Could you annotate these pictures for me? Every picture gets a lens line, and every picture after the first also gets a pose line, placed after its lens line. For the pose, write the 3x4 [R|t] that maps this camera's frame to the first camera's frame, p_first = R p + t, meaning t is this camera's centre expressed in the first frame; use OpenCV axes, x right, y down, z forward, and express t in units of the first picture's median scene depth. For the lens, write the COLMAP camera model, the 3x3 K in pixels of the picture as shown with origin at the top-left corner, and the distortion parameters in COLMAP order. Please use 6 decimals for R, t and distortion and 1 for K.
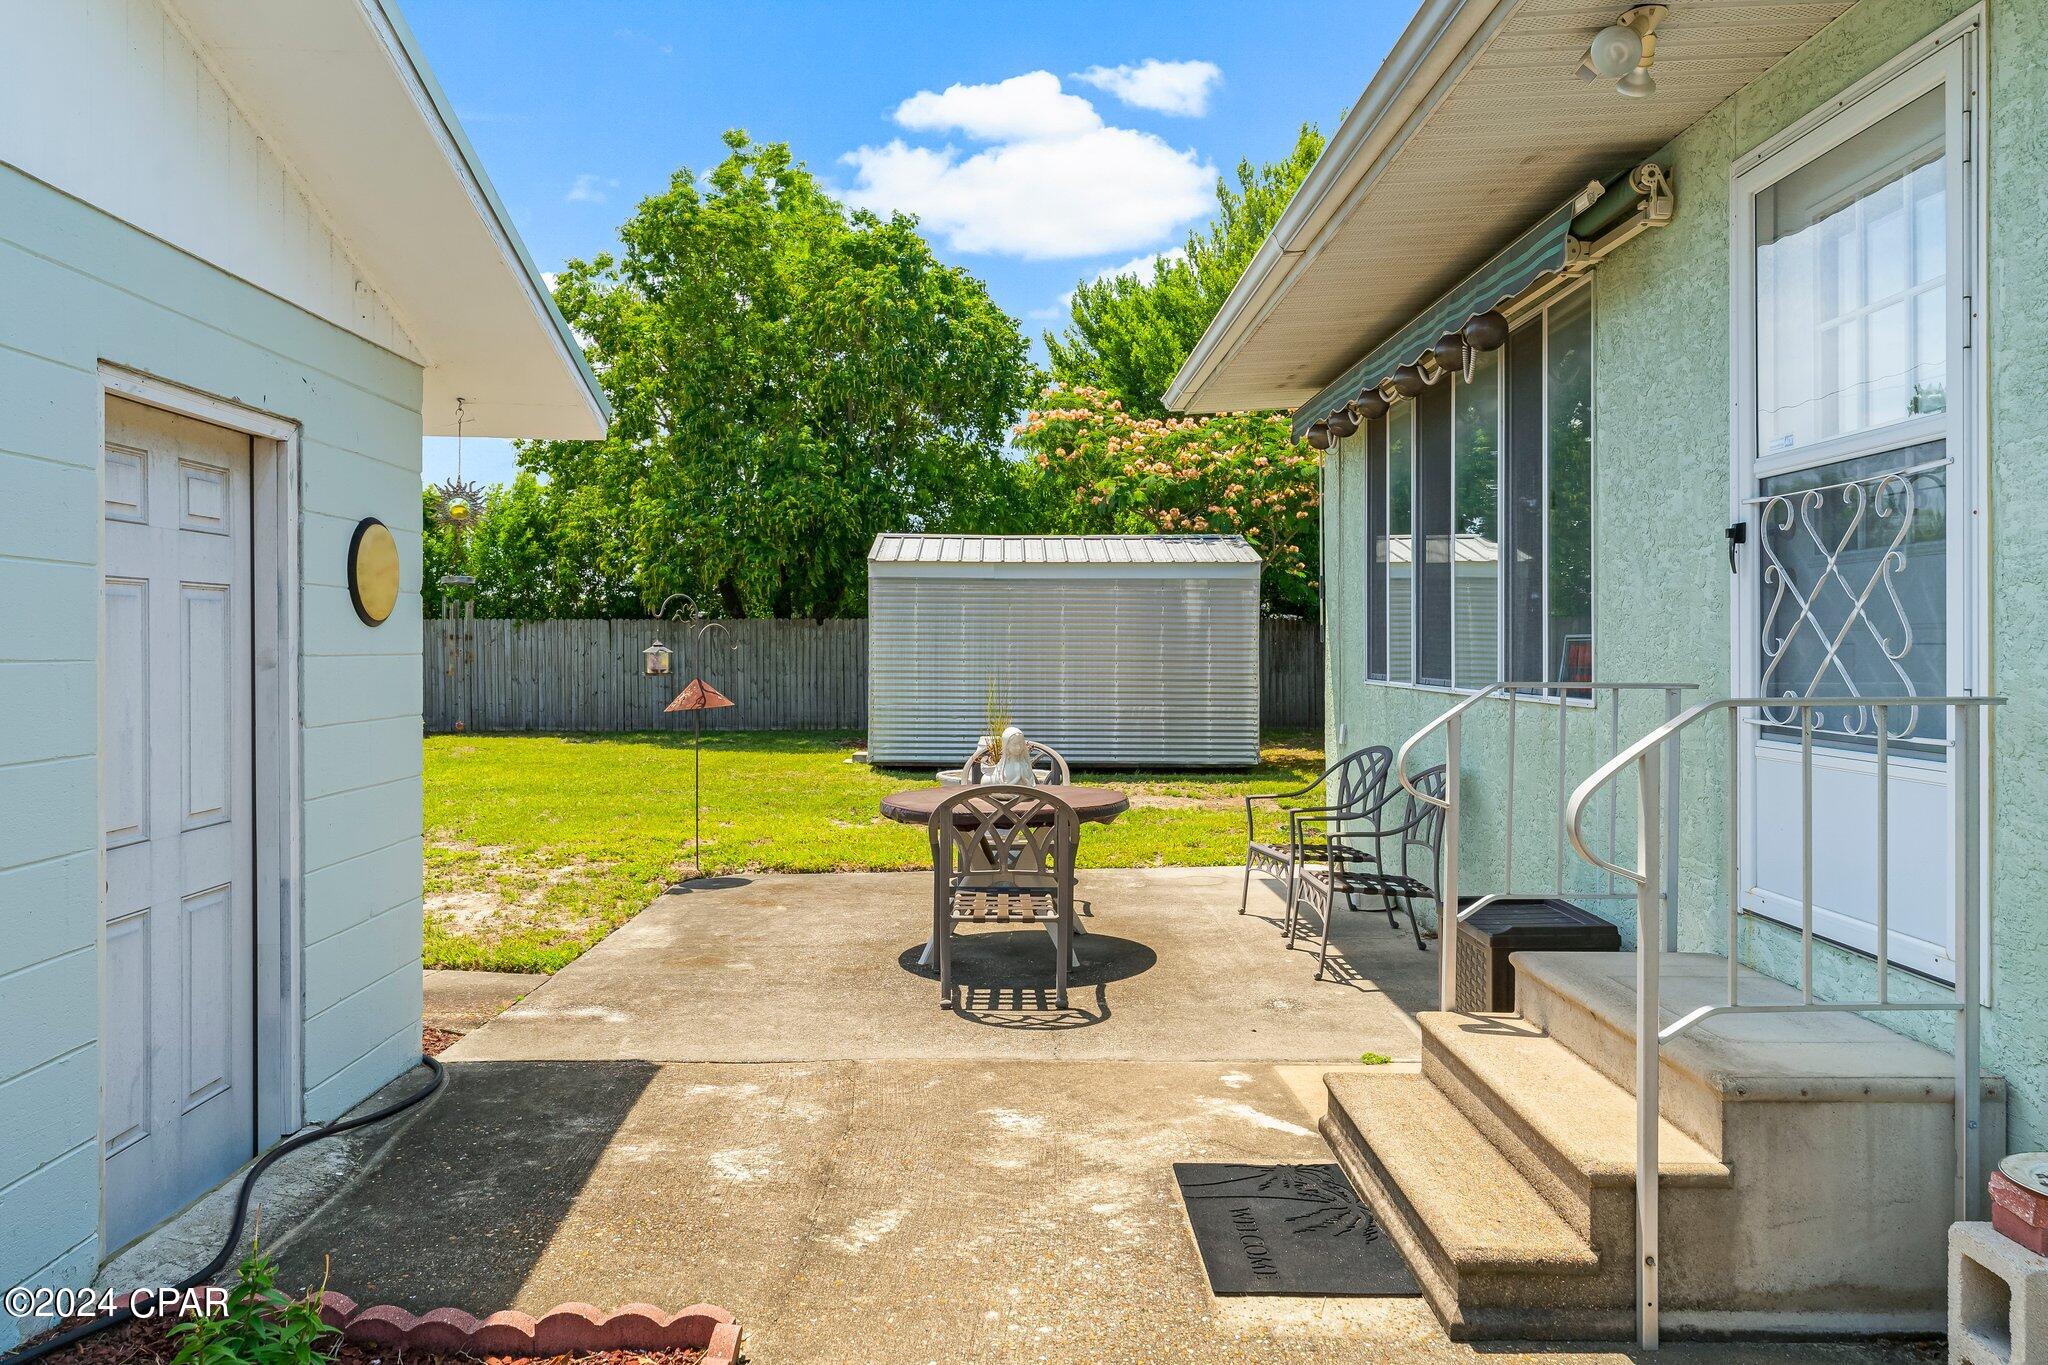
lens RADIAL K [[1392.0, 0, 1020.4], [0, 1392.0, 645.9], [0, 0, 1]] dist [0.012491, -0.000271]
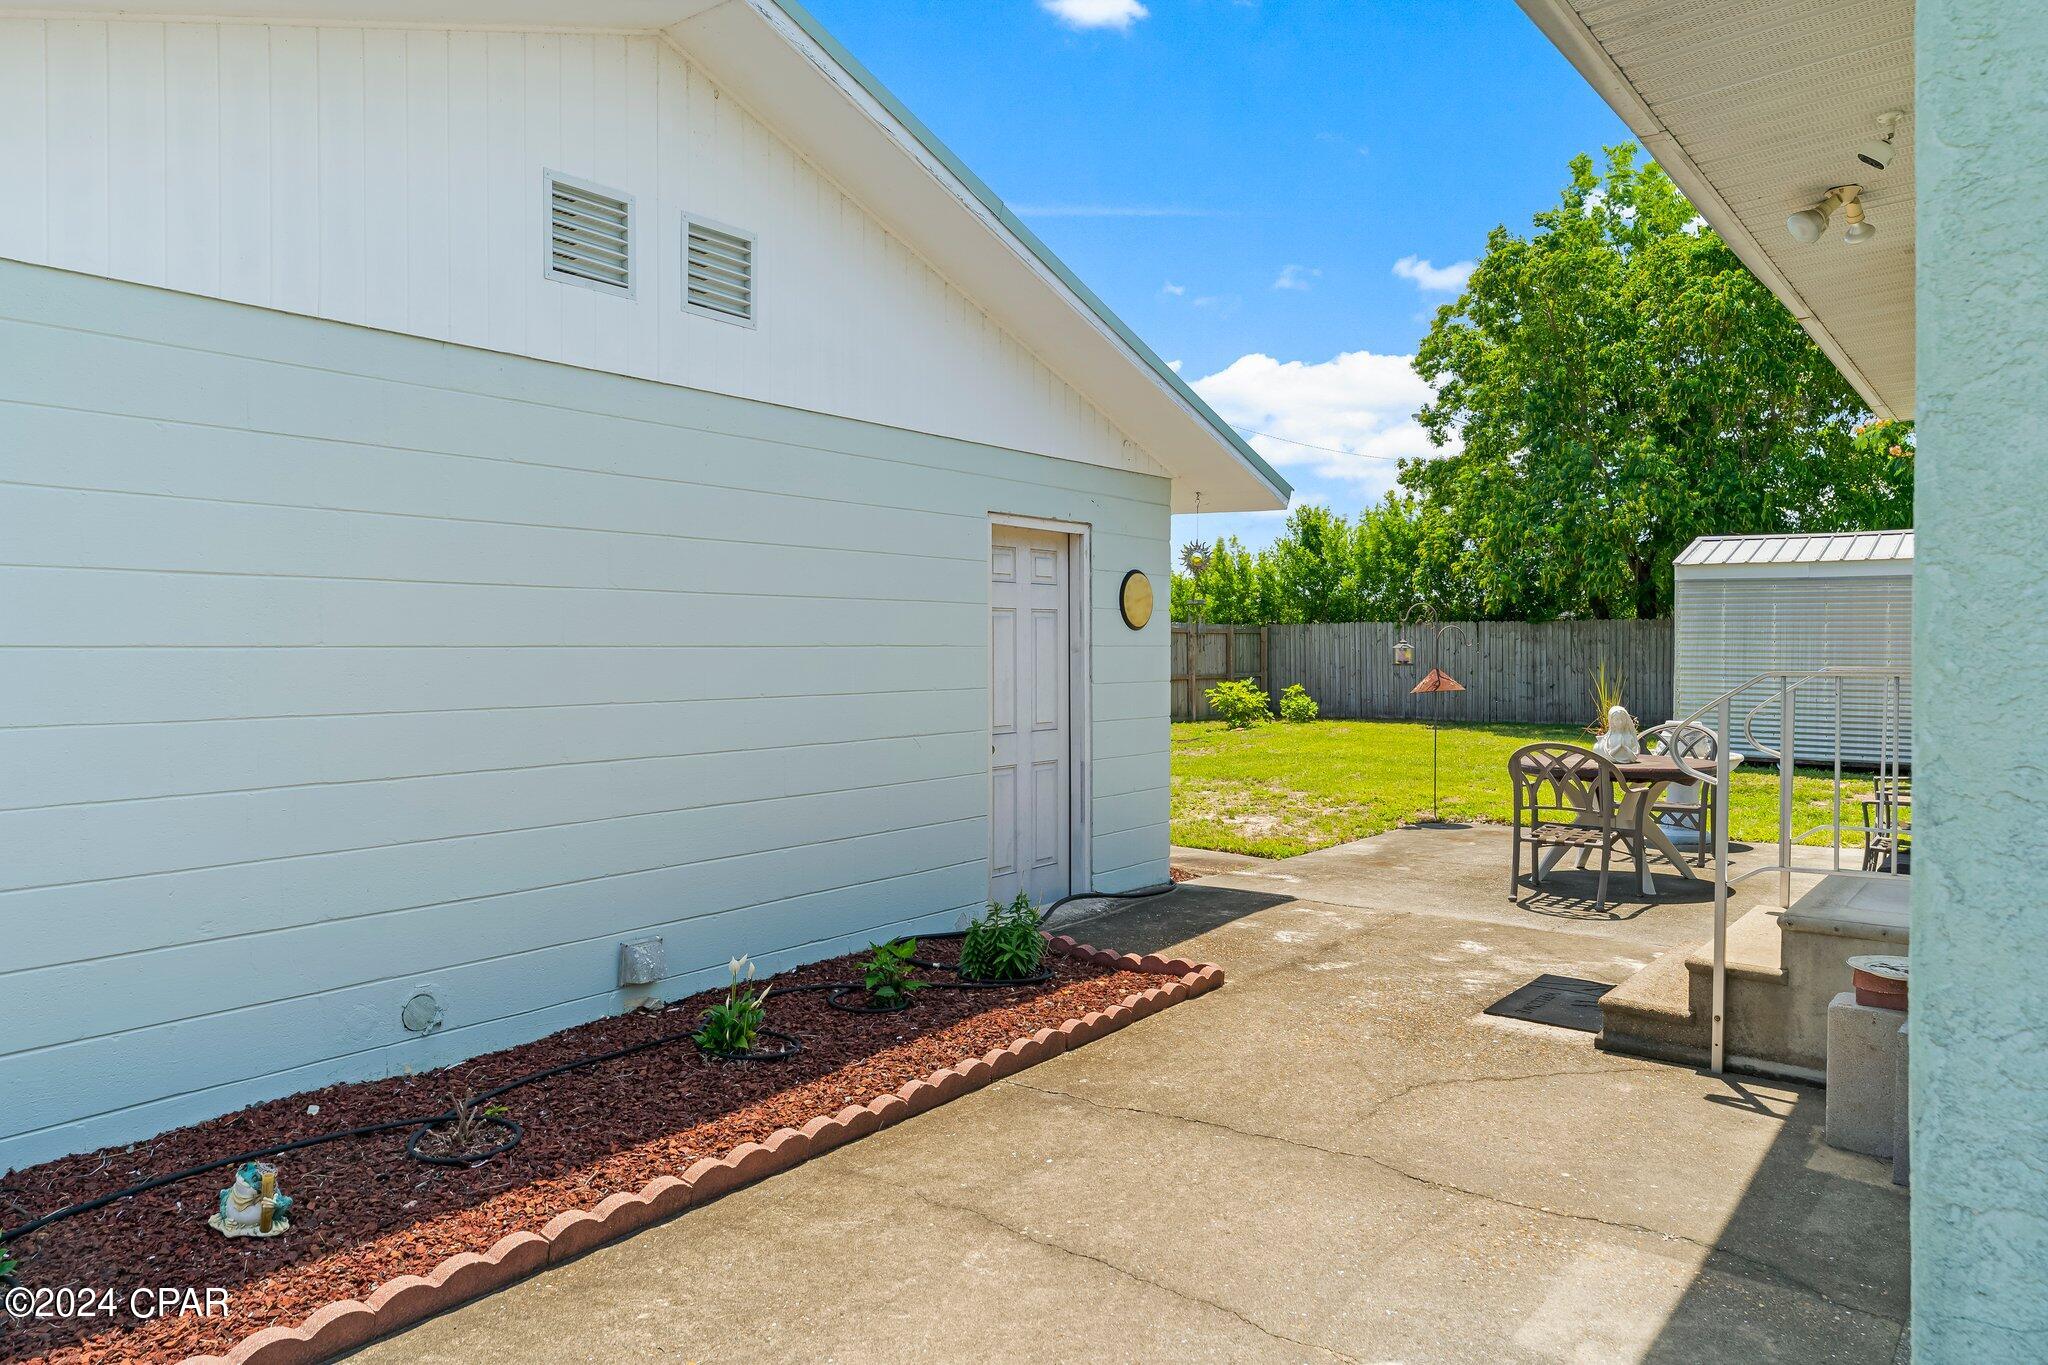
lens RADIAL K [[1392.0, 0, 1020.6], [0, 1392.0, 672.1], [0, 0, 1]] dist [0.012491, -0.000271]
pose [[0.785551, 0.014159, -0.618634, 0.592863], [-0.002876, 0.999811, 0.019230, 0.006837], [0.618790, -0.013327, 0.785444, -0.560408]]
